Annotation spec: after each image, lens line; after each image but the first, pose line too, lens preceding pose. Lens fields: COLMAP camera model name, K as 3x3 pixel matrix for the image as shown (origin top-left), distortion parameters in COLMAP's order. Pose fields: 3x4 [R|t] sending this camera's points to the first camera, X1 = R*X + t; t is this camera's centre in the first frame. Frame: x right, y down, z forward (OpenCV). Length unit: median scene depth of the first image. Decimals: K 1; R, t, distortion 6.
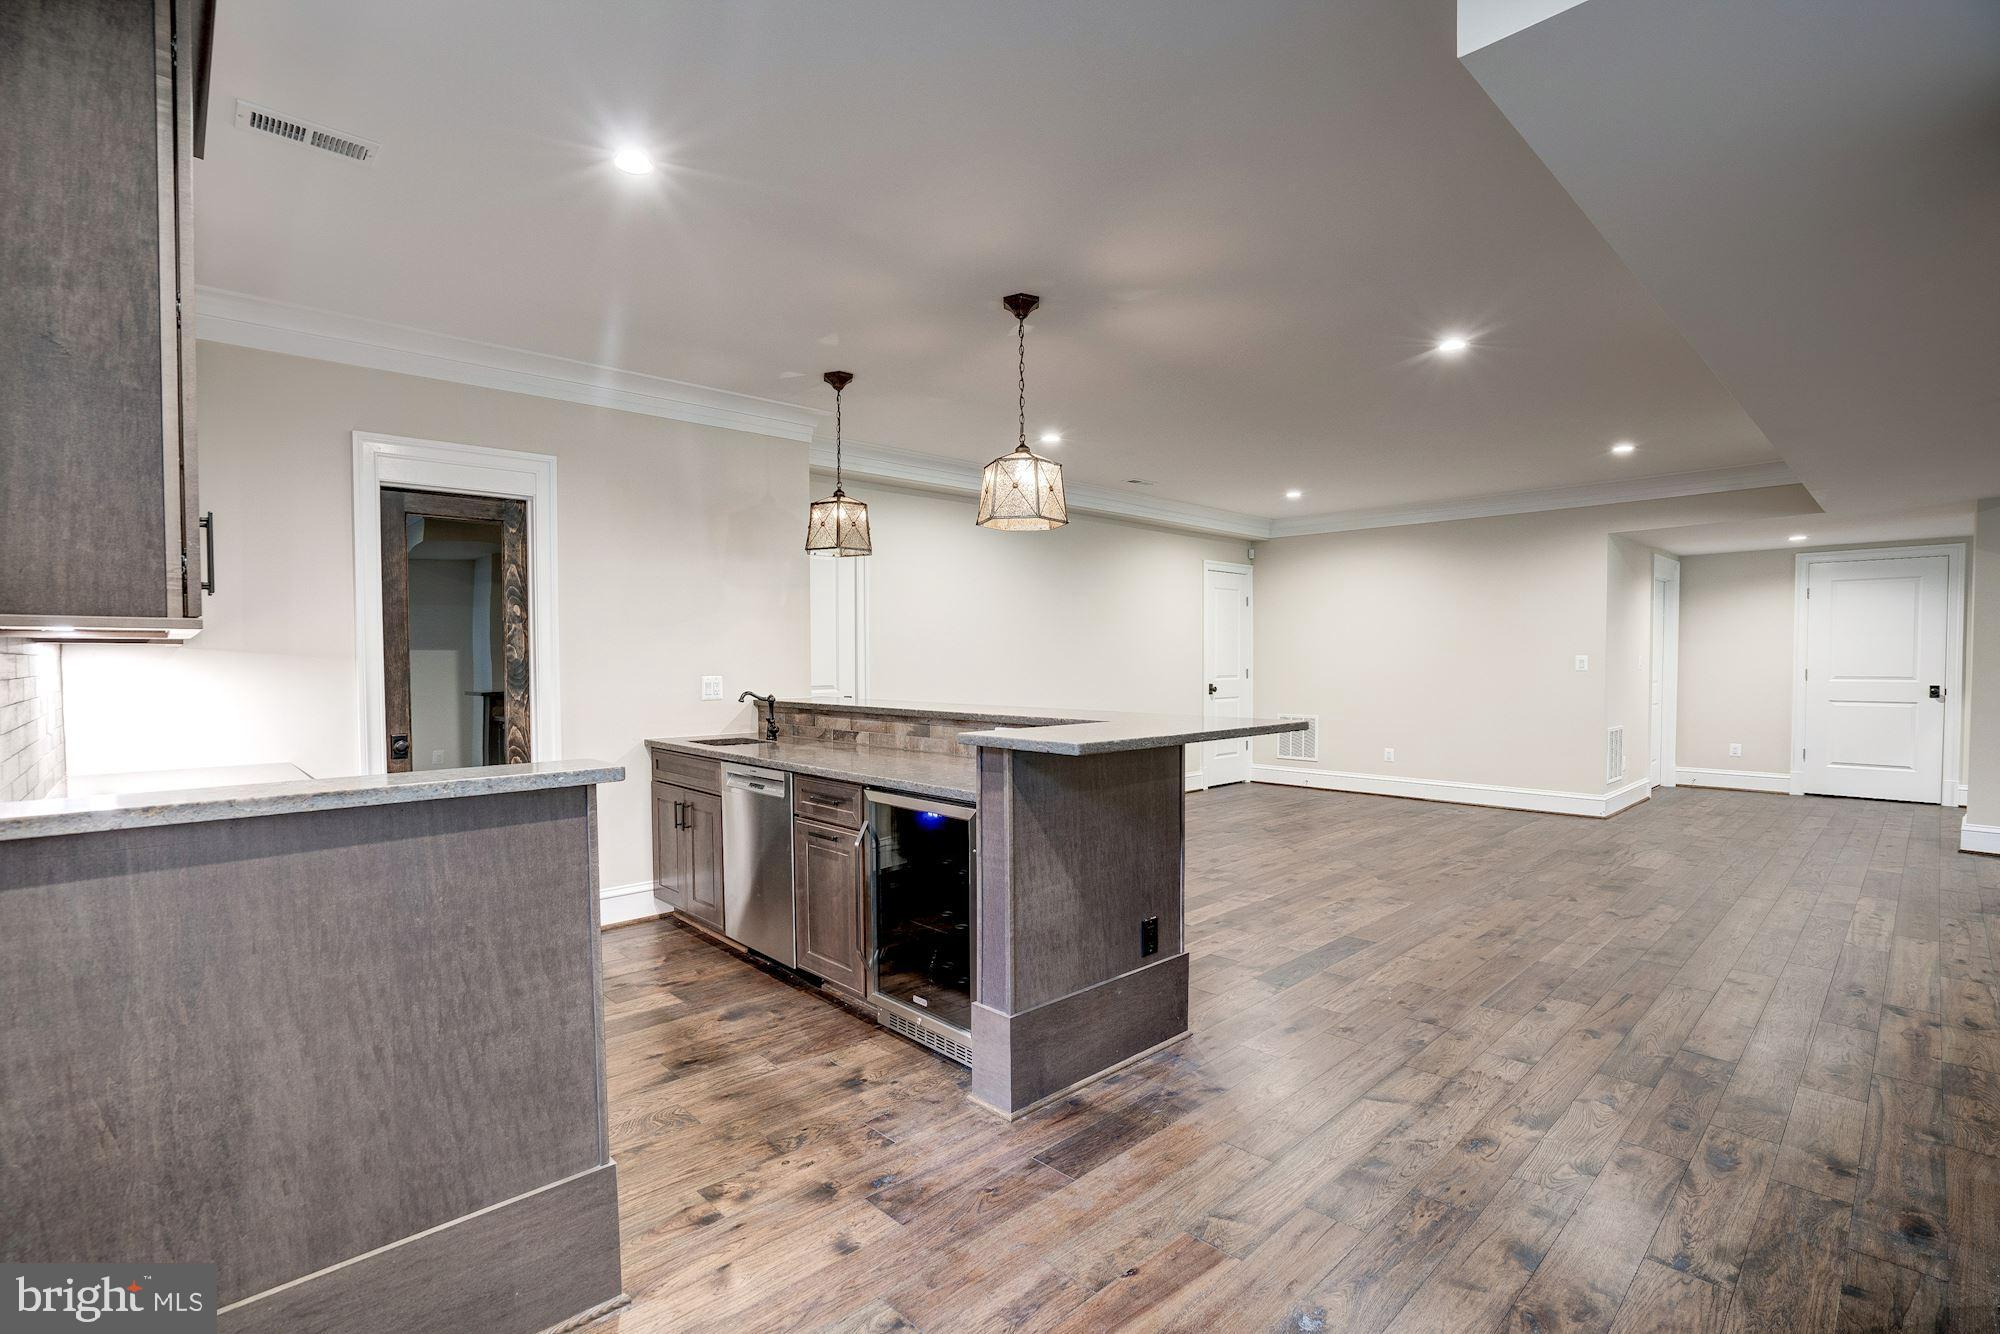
lens RADIAL K [[918.8, 0, 993.7], [0, 918.8, 688.2], [0, 0, 1]] dist [-0.061744, 0.025603]
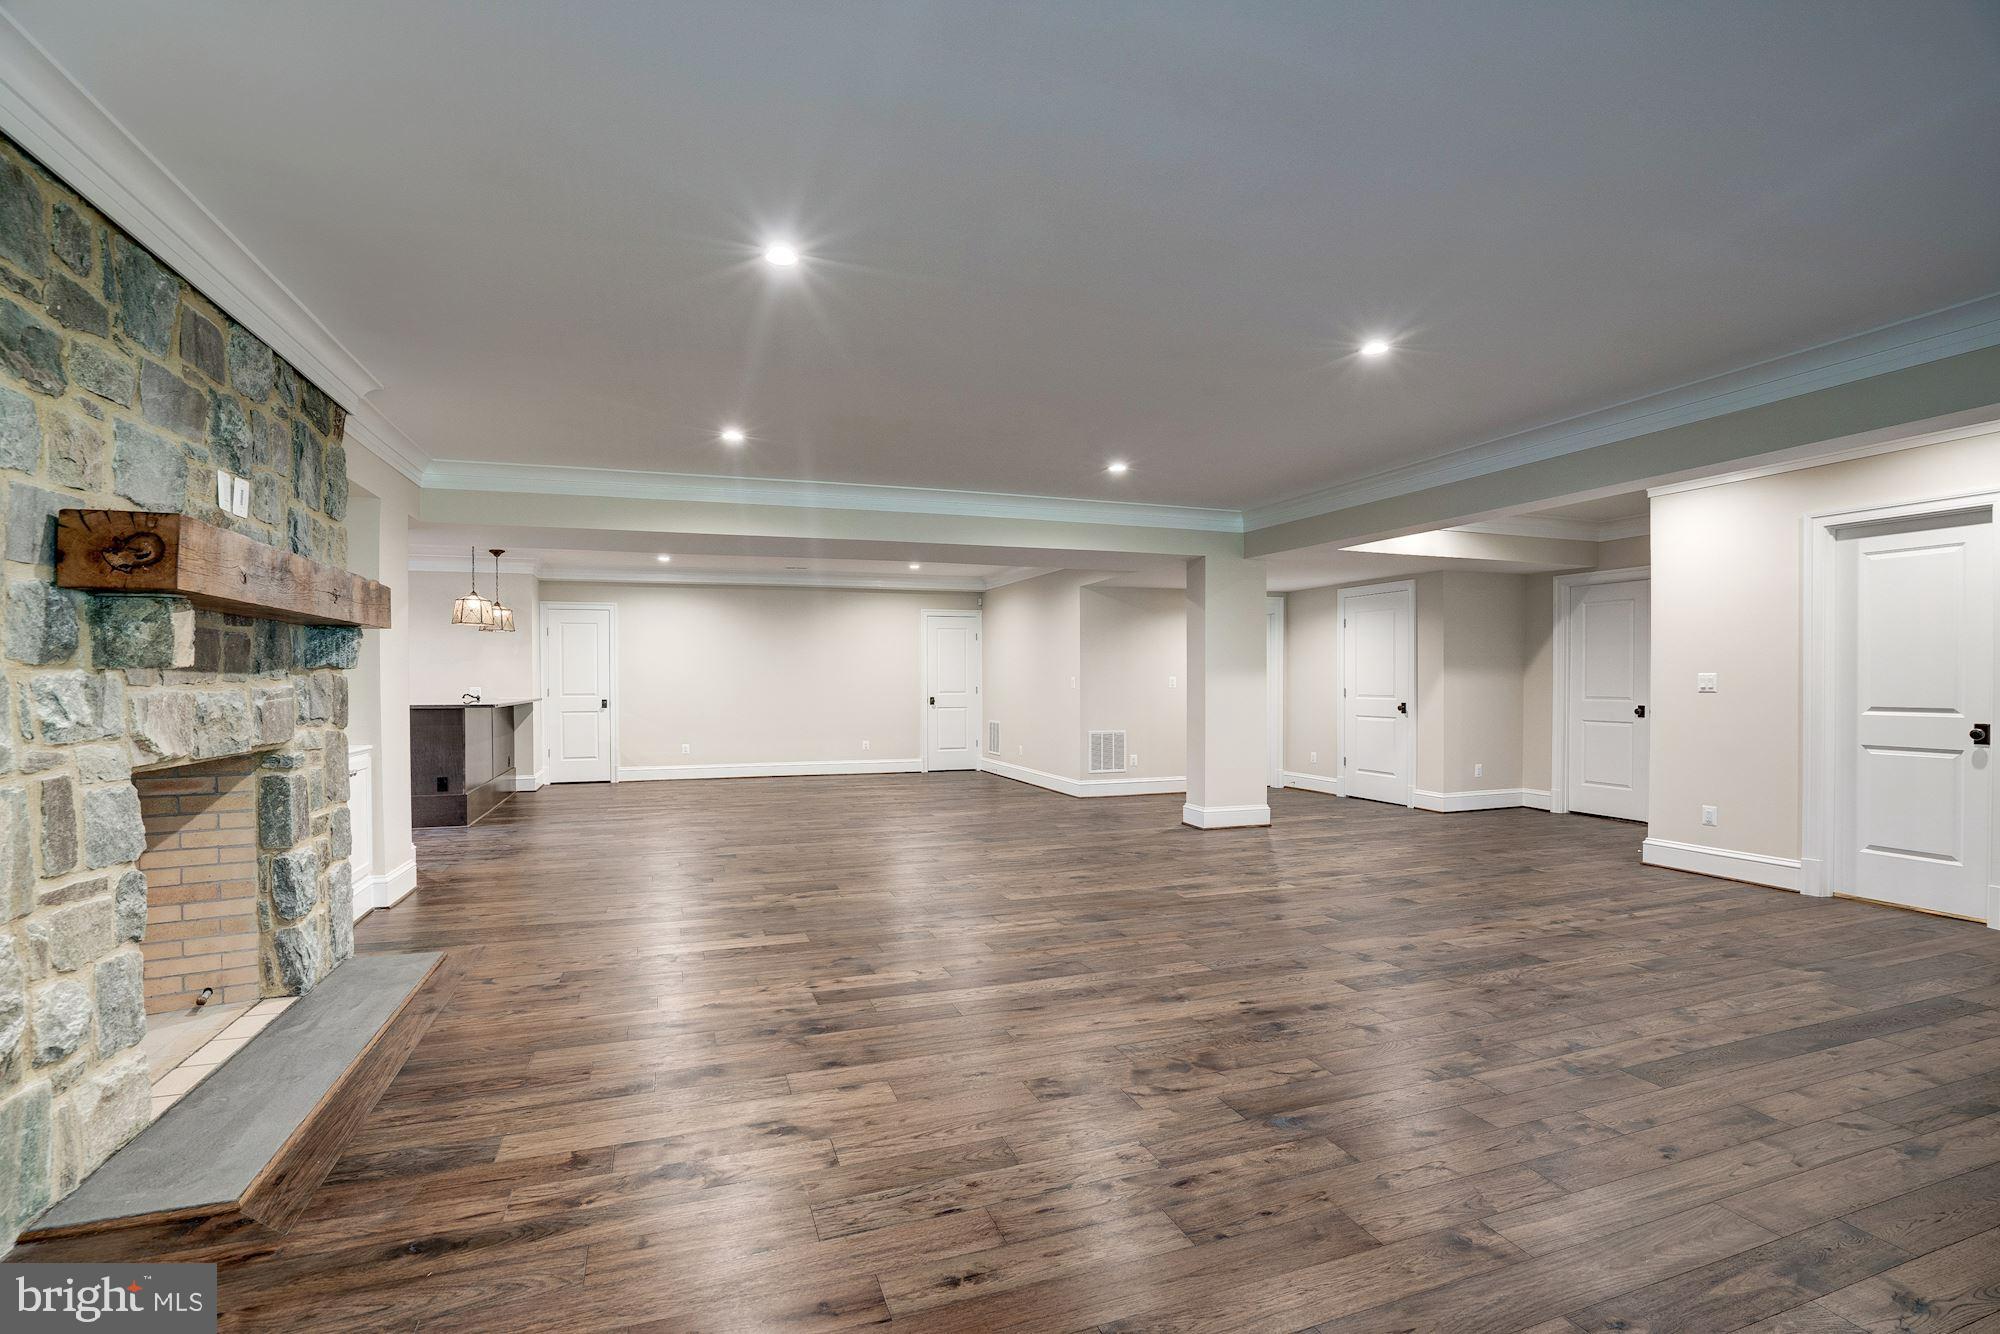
lens RADIAL K [[918.8, 0, 993.7], [0, 918.8, 688.2], [0, 0, 1]] dist [-0.061744, 0.025603]
pose [[0.918773, 0.005575, -0.394747, 1.877239], [-0.014539, 0.999700, -0.019721, 0.015110], [0.394518, 0.023858, 0.918578, -0.544871]]
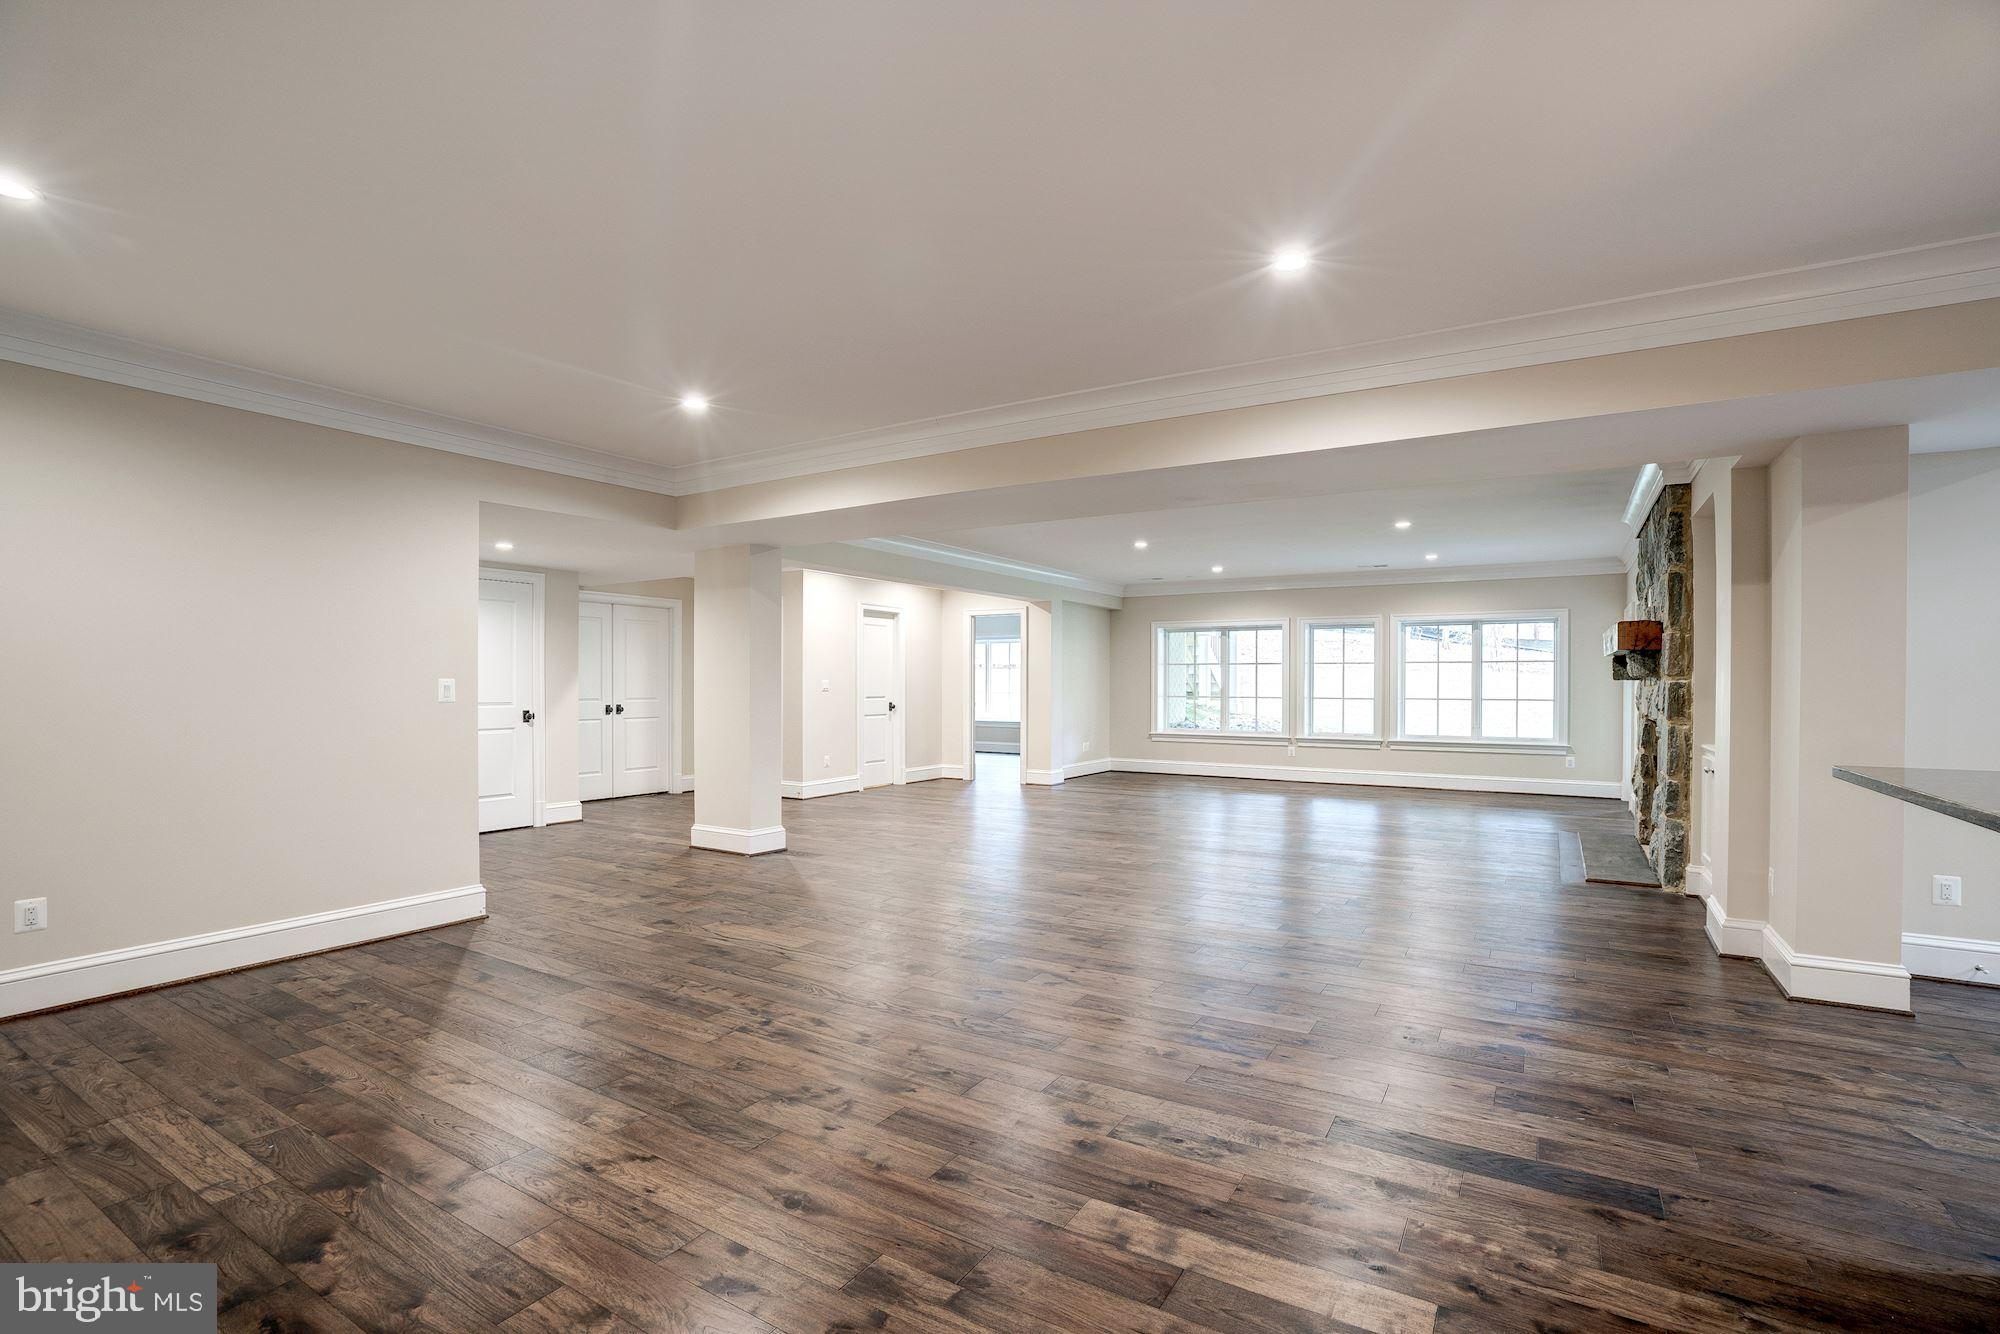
lens RADIAL K [[918.8, 0, 993.7], [0, 918.8, 688.2], [0, 0, 1]] dist [-0.061744, 0.025603]
pose [[-0.263415, -0.002597, 0.964679, -0.136525], [0.031534, 0.999439, 0.011302, -0.042971], [-0.964167, 0.033397, -0.263186, 1.355692]]
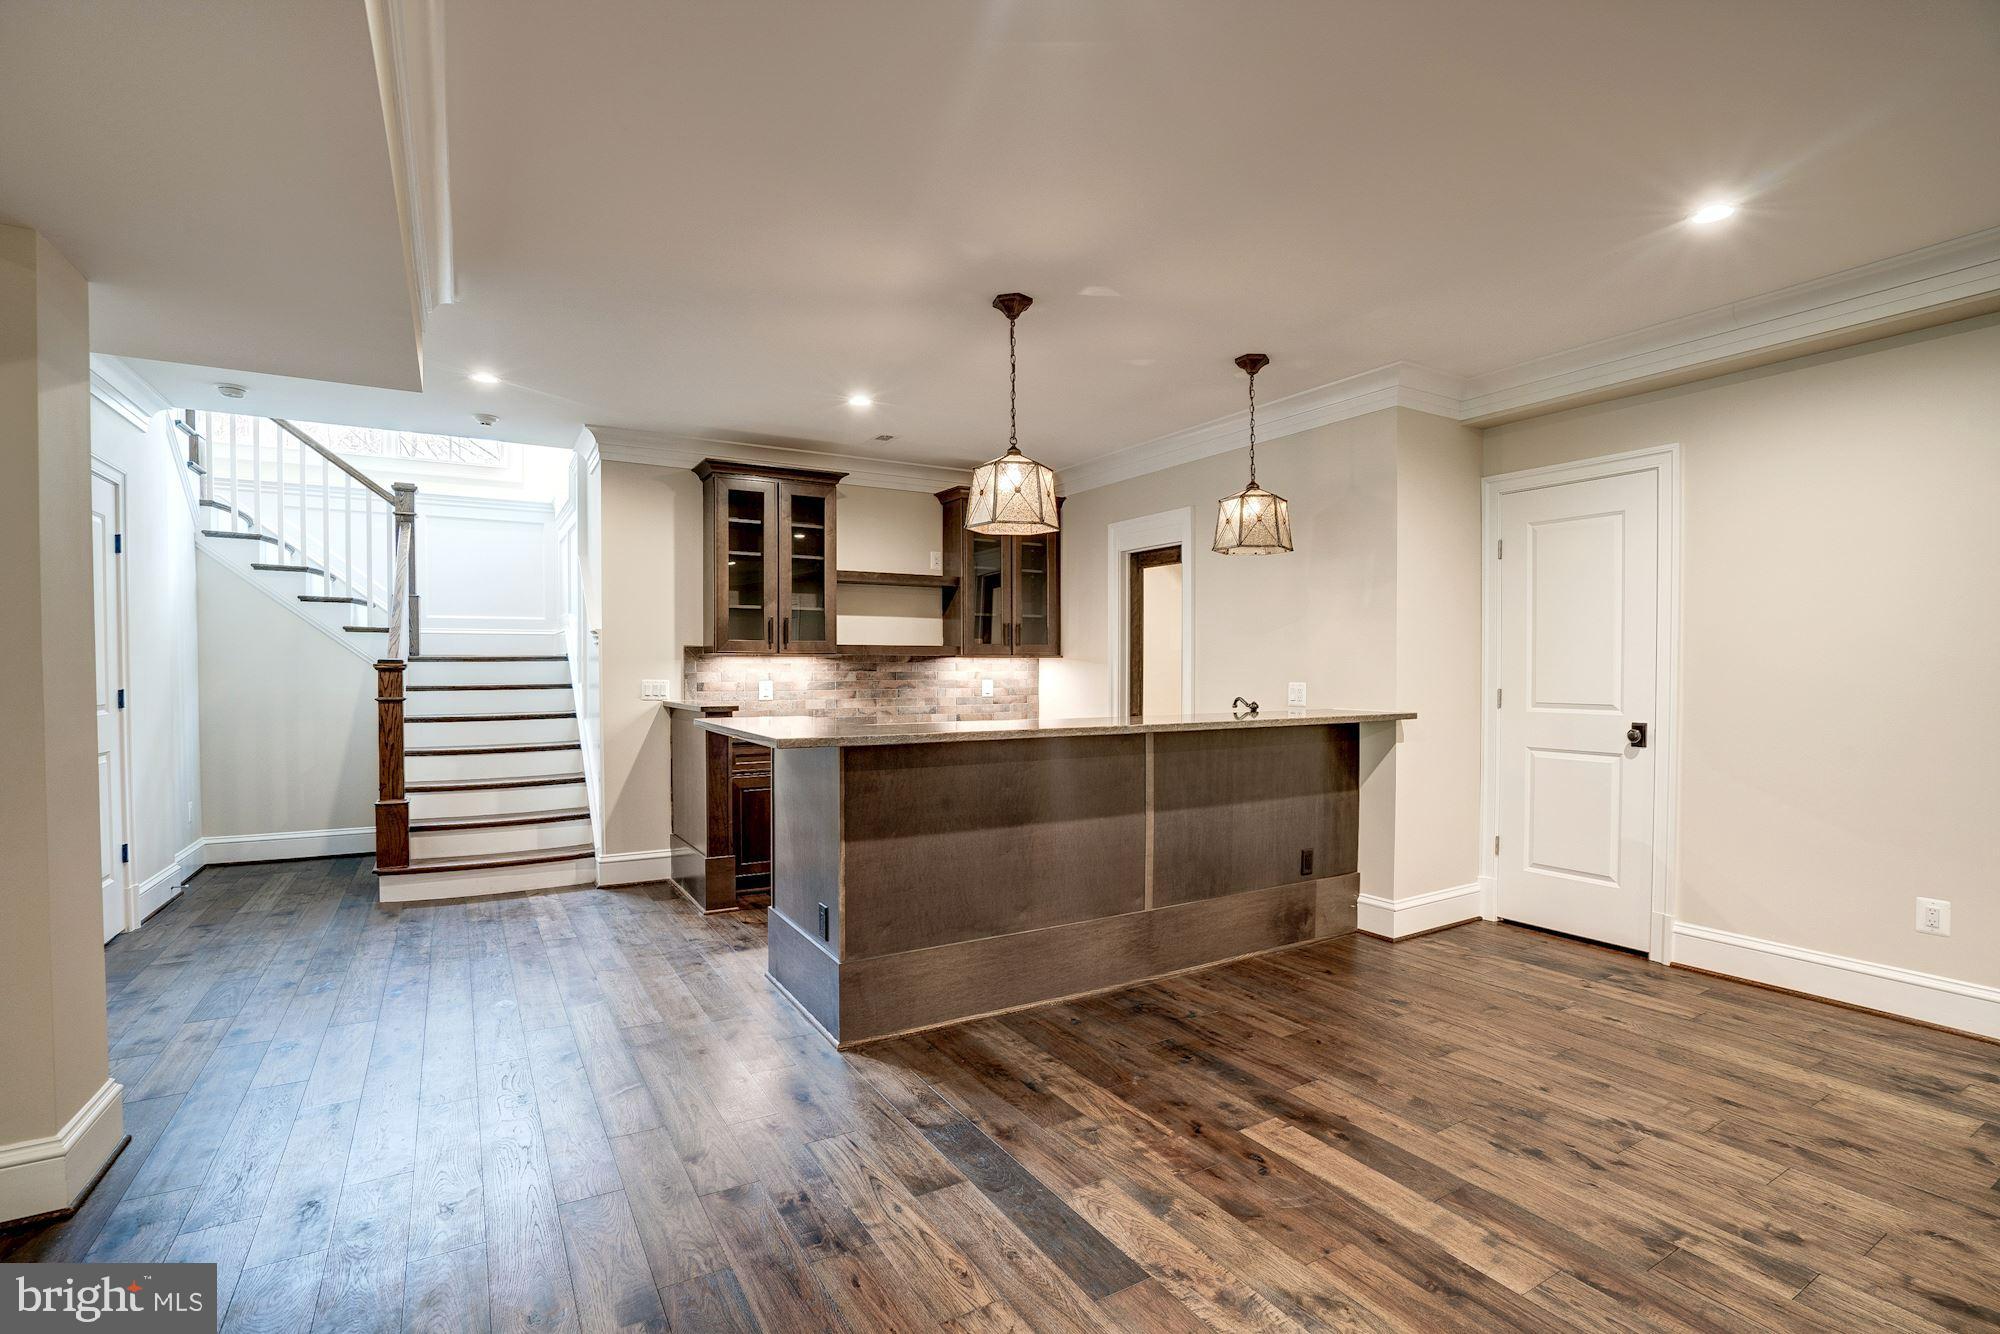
lens RADIAL K [[918.8, 0, 993.7], [0, 918.8, 688.2], [0, 0, 1]] dist [-0.061744, 0.025603]
pose [[-0.218784, 0.026967, -0.975401, 0.830290], [-0.032302, 0.998870, 0.034861, -0.035119], [0.975238, 0.039134, -0.217666, 1.002507]]
